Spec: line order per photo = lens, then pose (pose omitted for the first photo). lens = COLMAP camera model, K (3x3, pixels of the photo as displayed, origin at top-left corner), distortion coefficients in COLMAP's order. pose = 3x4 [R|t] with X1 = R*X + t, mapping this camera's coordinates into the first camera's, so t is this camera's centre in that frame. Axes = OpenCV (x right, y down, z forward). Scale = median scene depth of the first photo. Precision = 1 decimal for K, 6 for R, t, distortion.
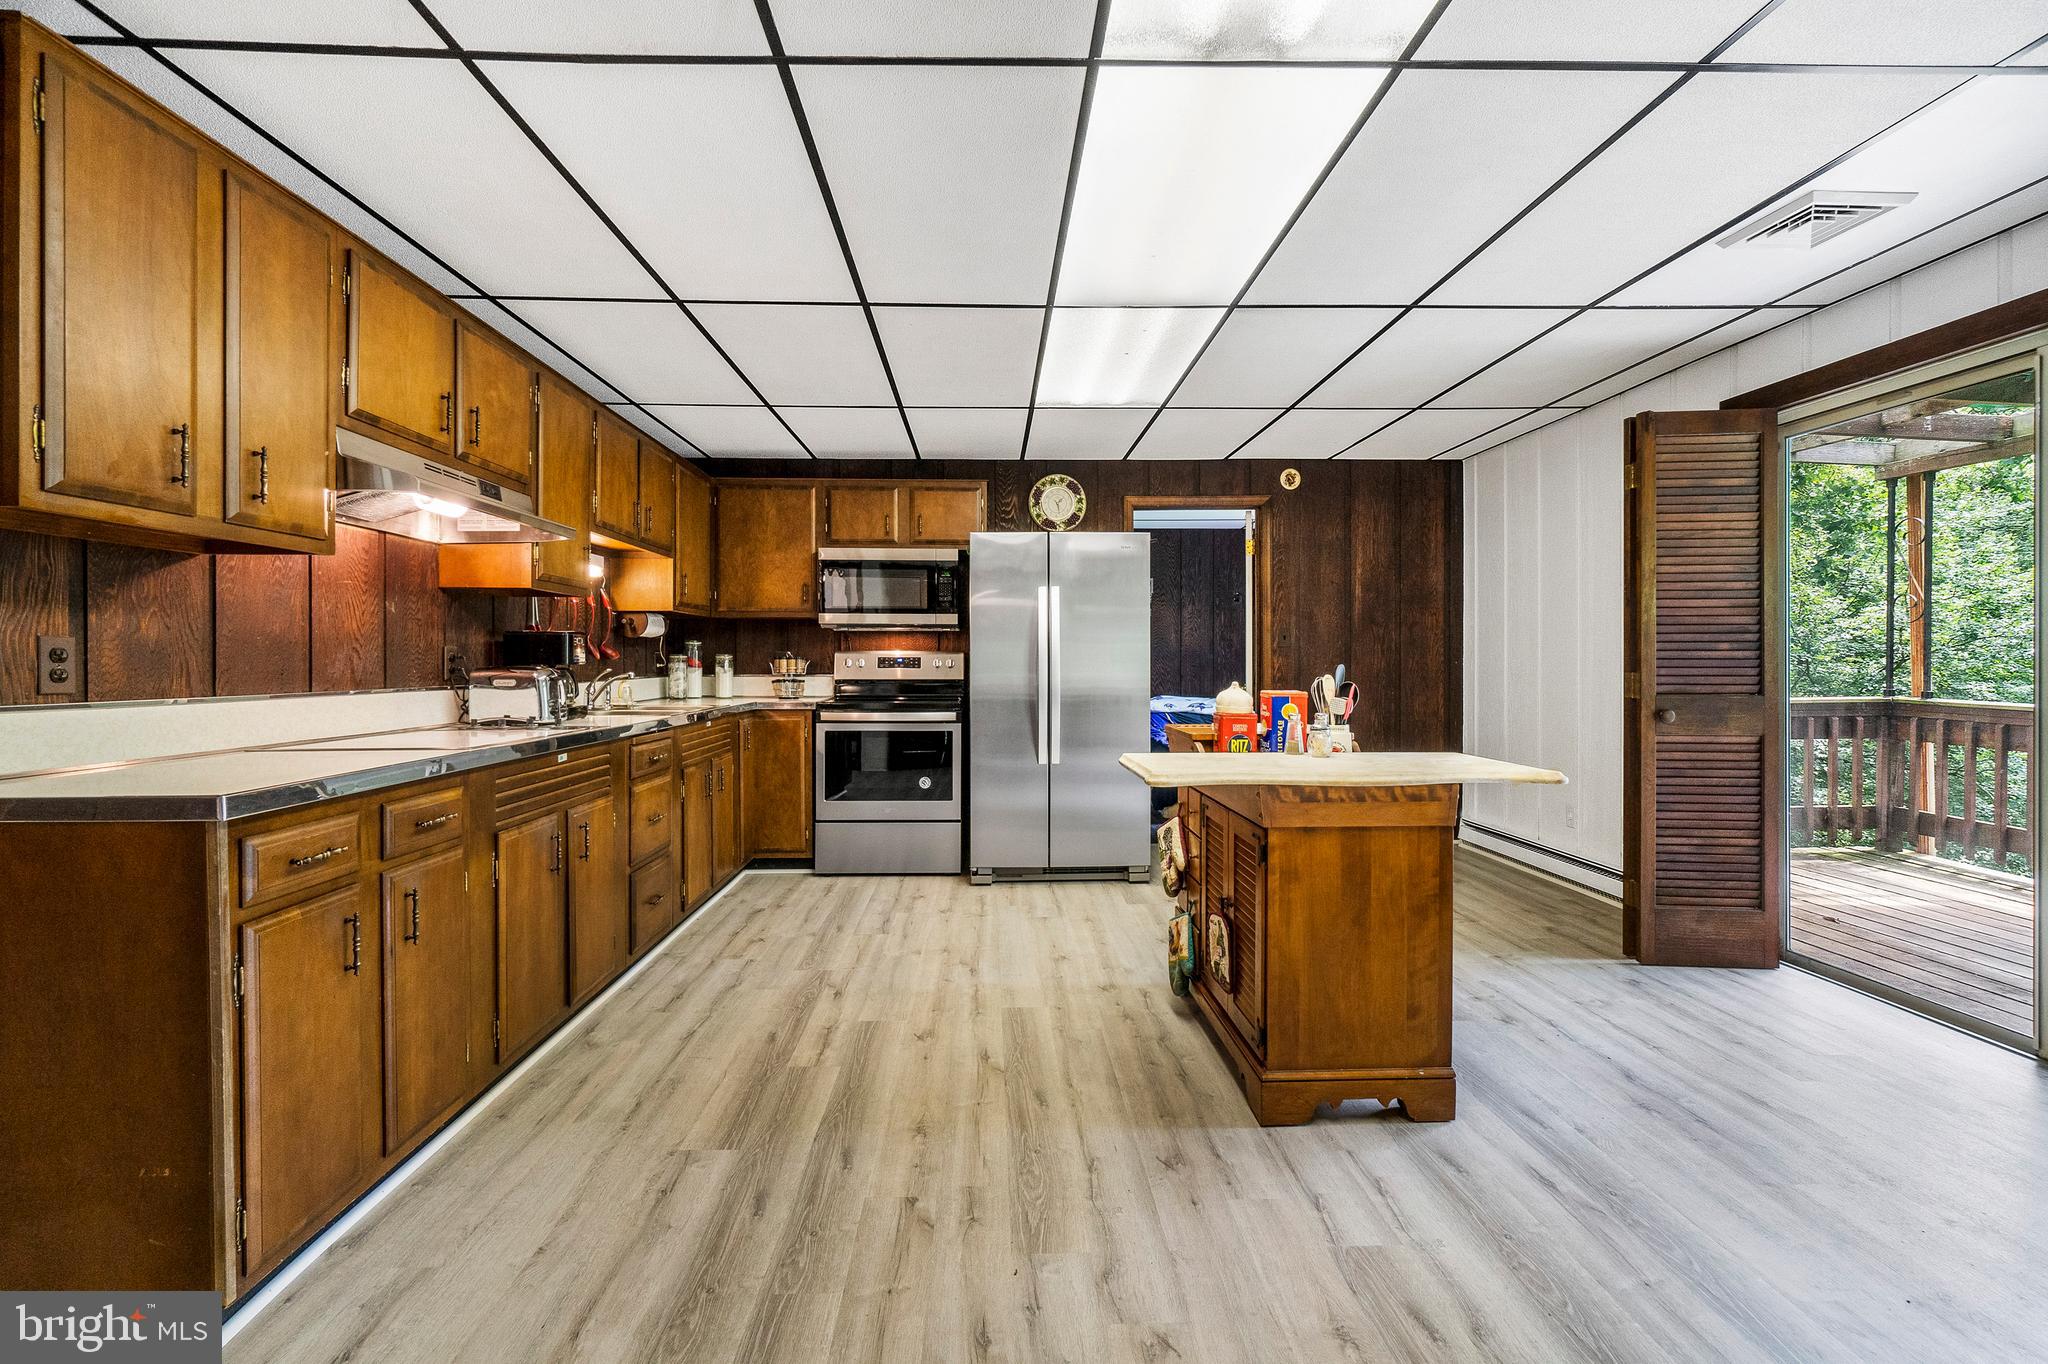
lens RADIAL K [[908.8, 0, 1011.5], [0, 908.8, 664.9], [0, 0, 1]] dist [-0.009346, 0.002408]
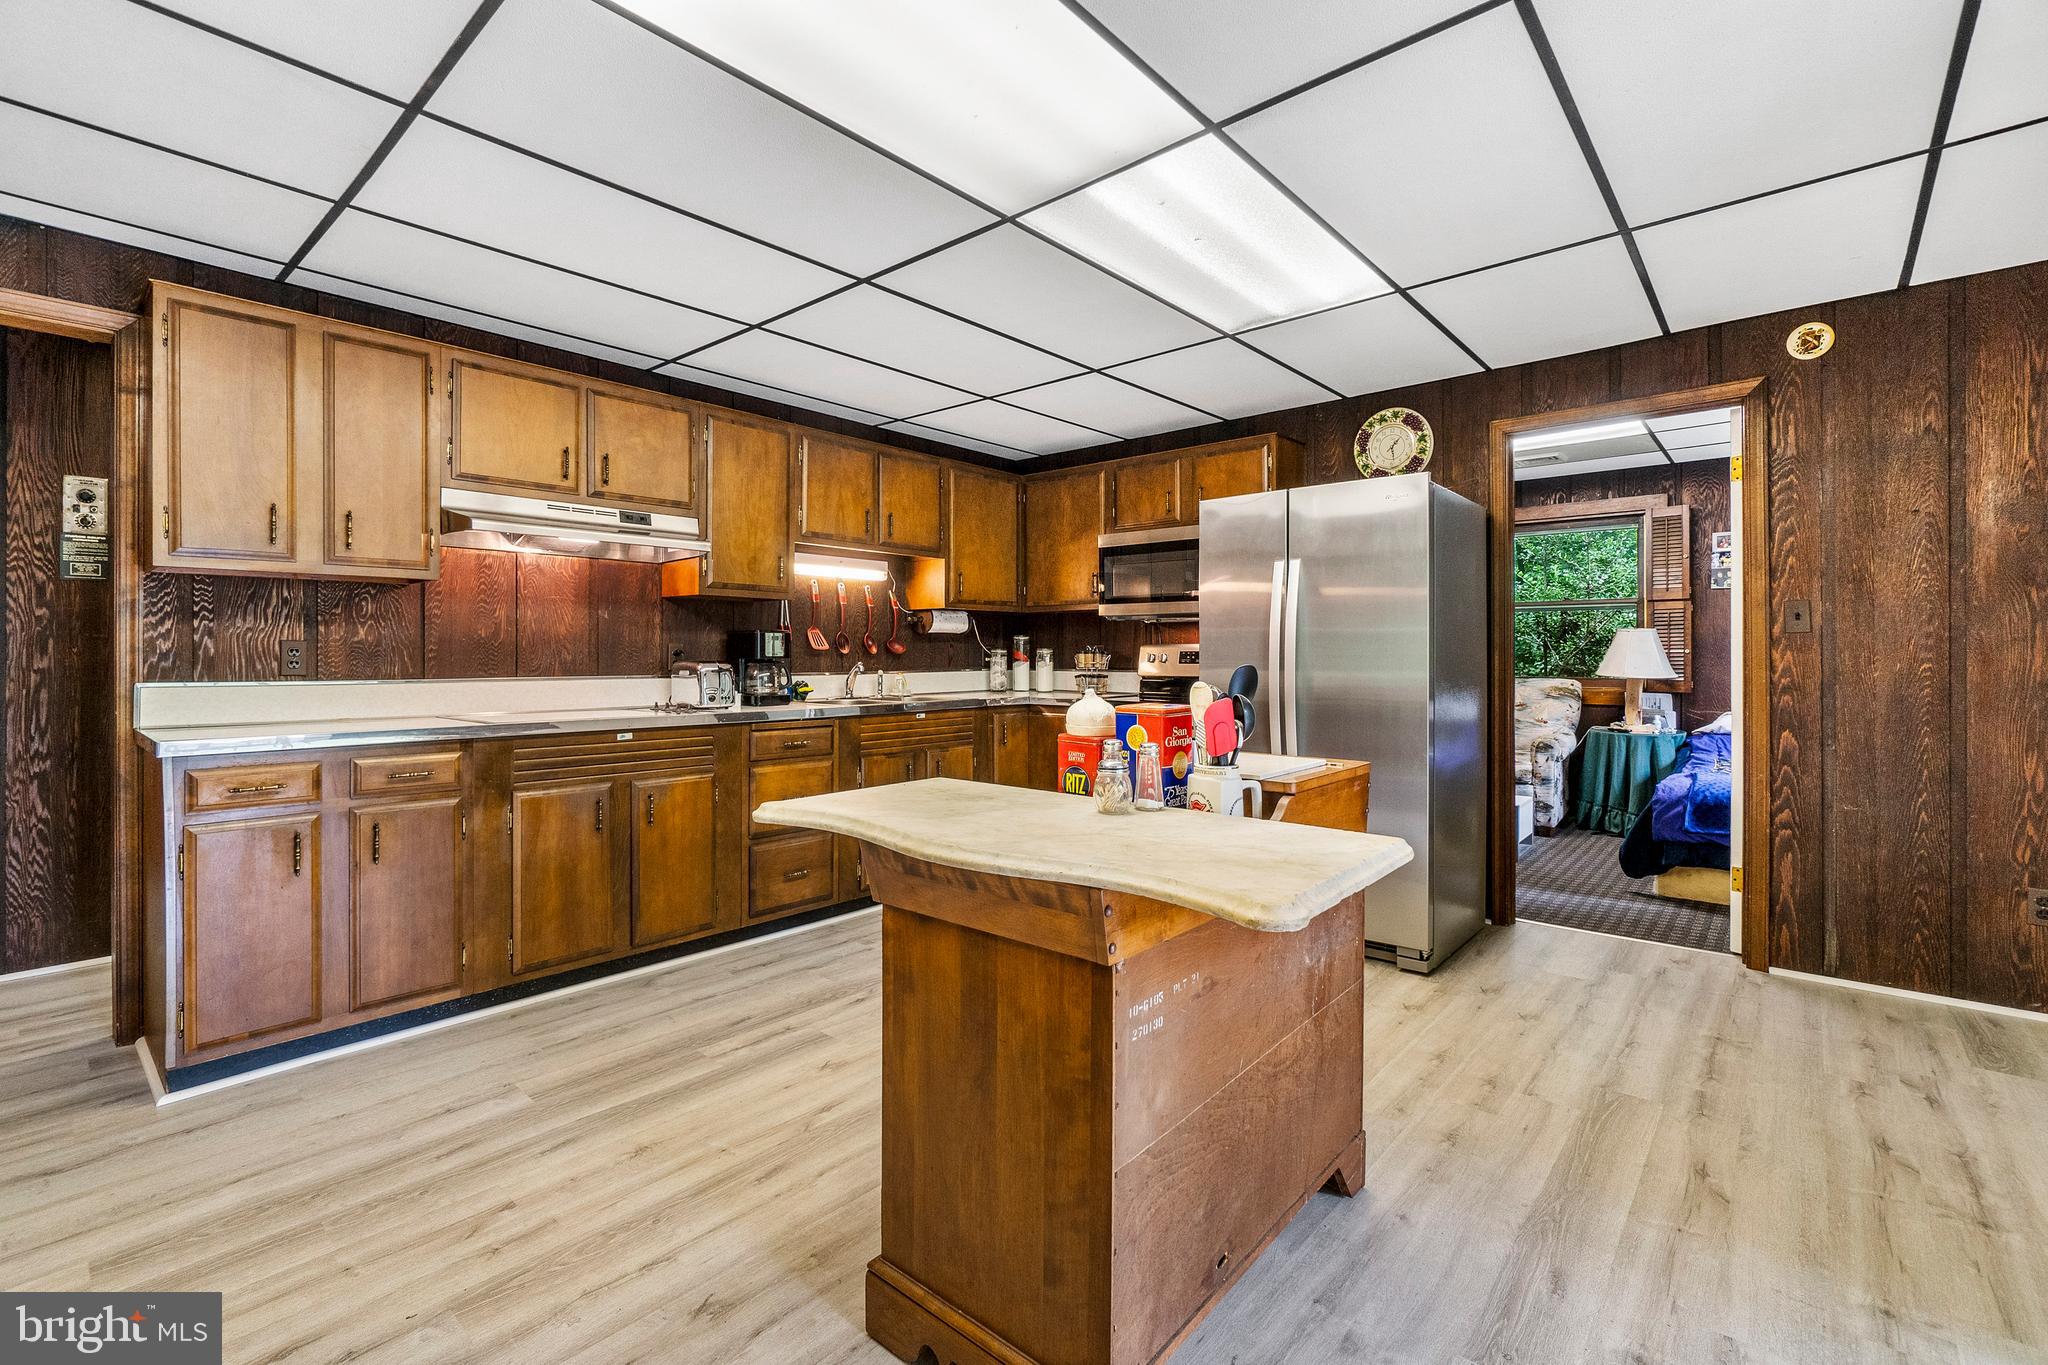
lens RADIAL K [[908.8, 0, 1000.9], [0, 908.8, 655.6], [0, 0, 1]] dist [-0.009346, 0.002408]
pose [[0.721437, 0.002498, -0.692475, 0.558468], [-0.004430, 0.999990, -0.001008, -0.004144], [0.692466, 0.003795, 0.721441, 0.387602]]
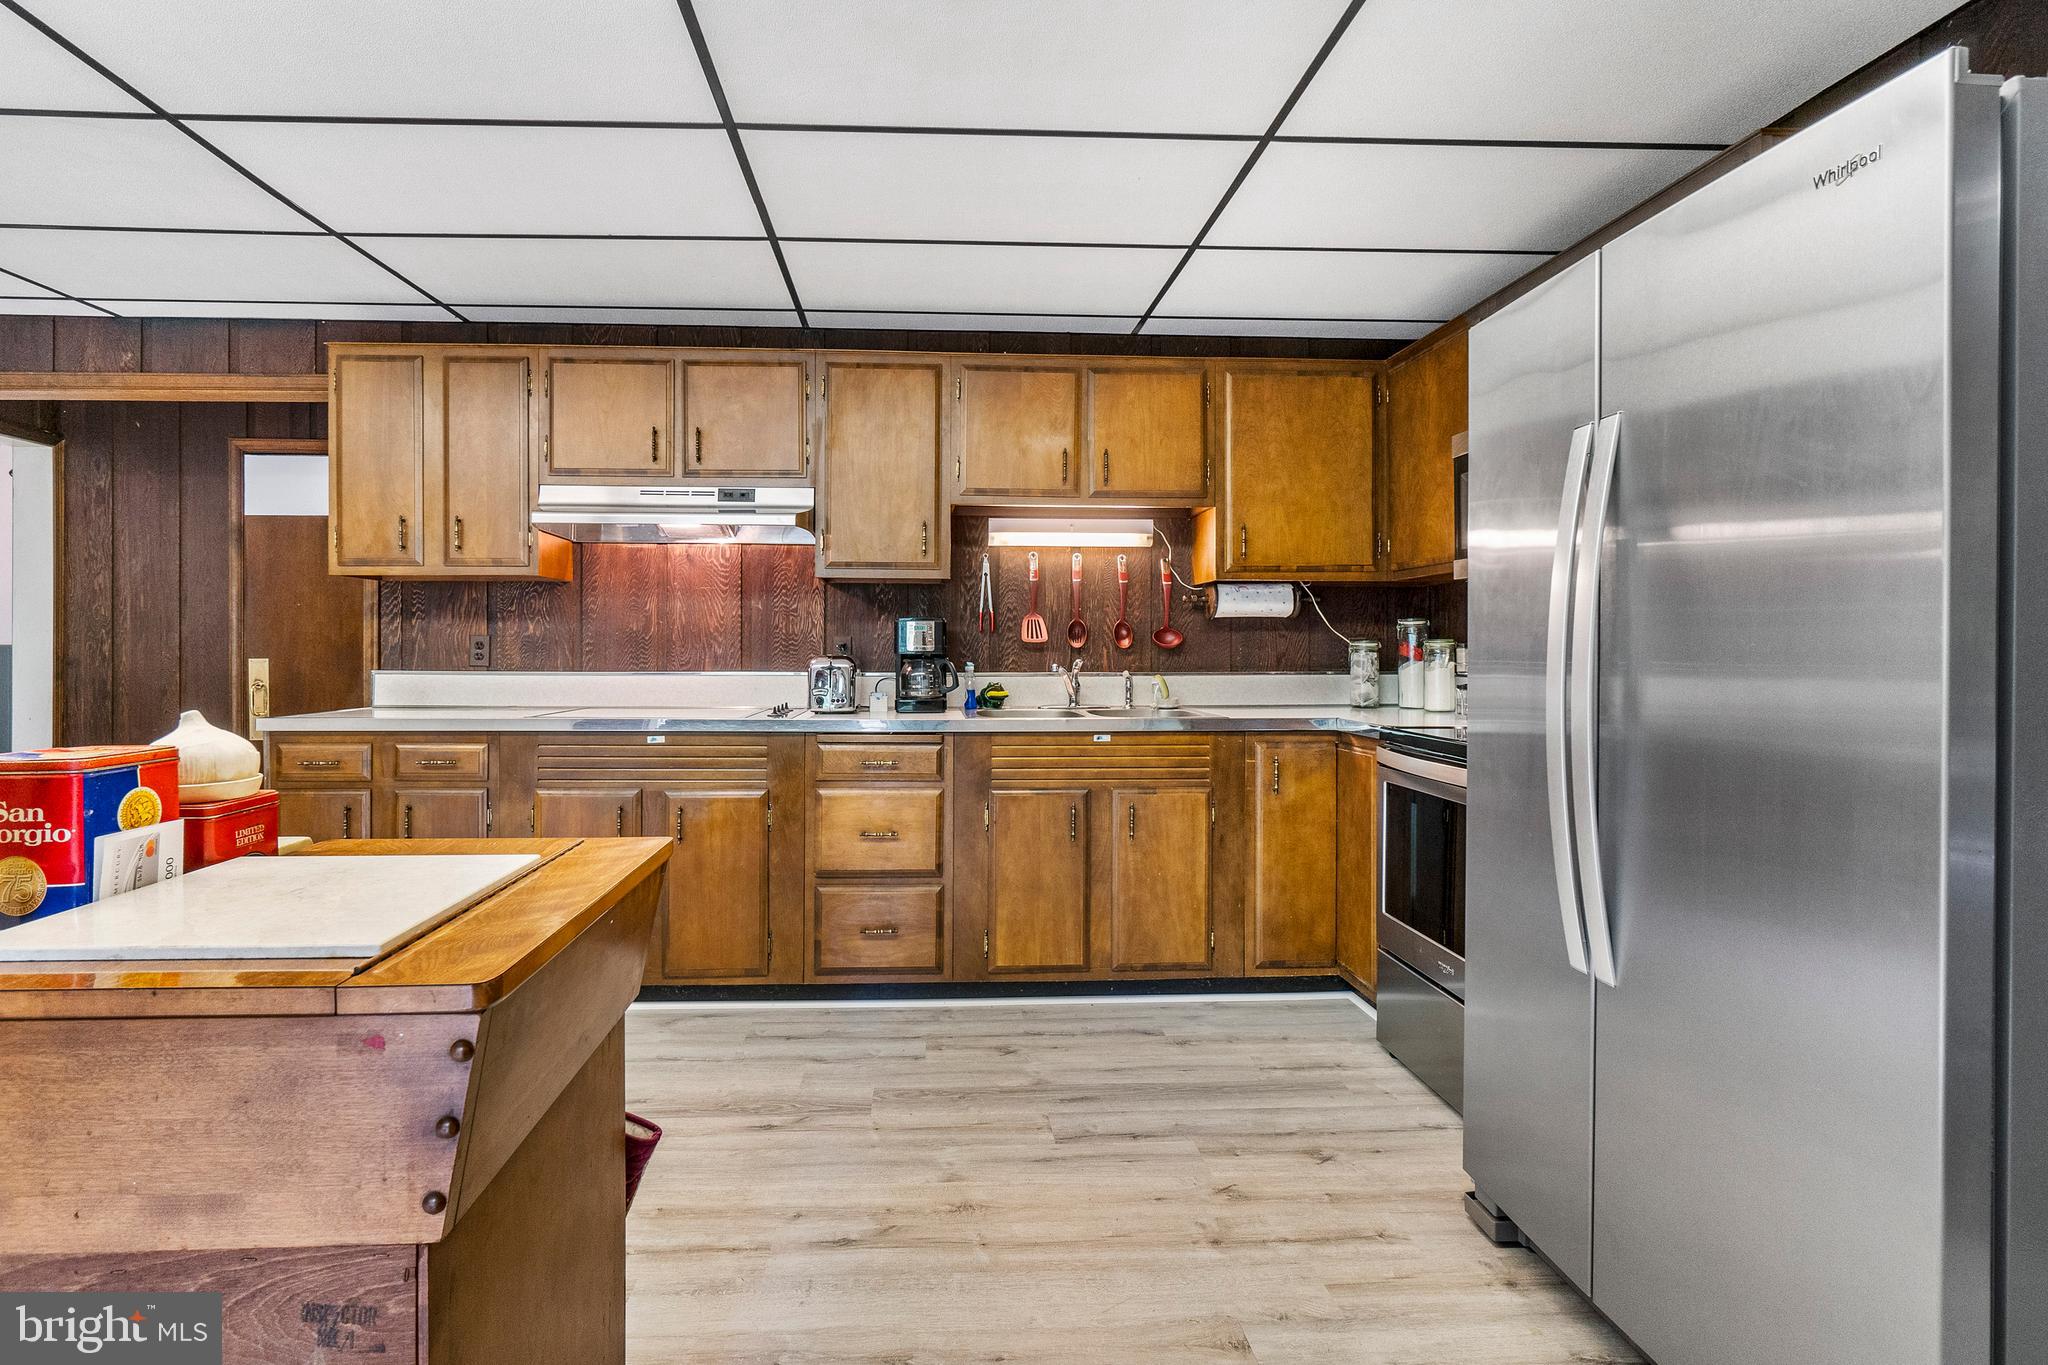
lens RADIAL K [[974.4, 0, 965.4], [0, 974.4, 652.3], [0, 0, 1]] dist [-0.008365, 0.000124]
pose [[0.013050, 0.004771, -0.999903, 0.531722], [-0.006922, 0.999965, 0.004681, -0.006842], [0.999891, 0.006860, 0.013082, 1.089806]]
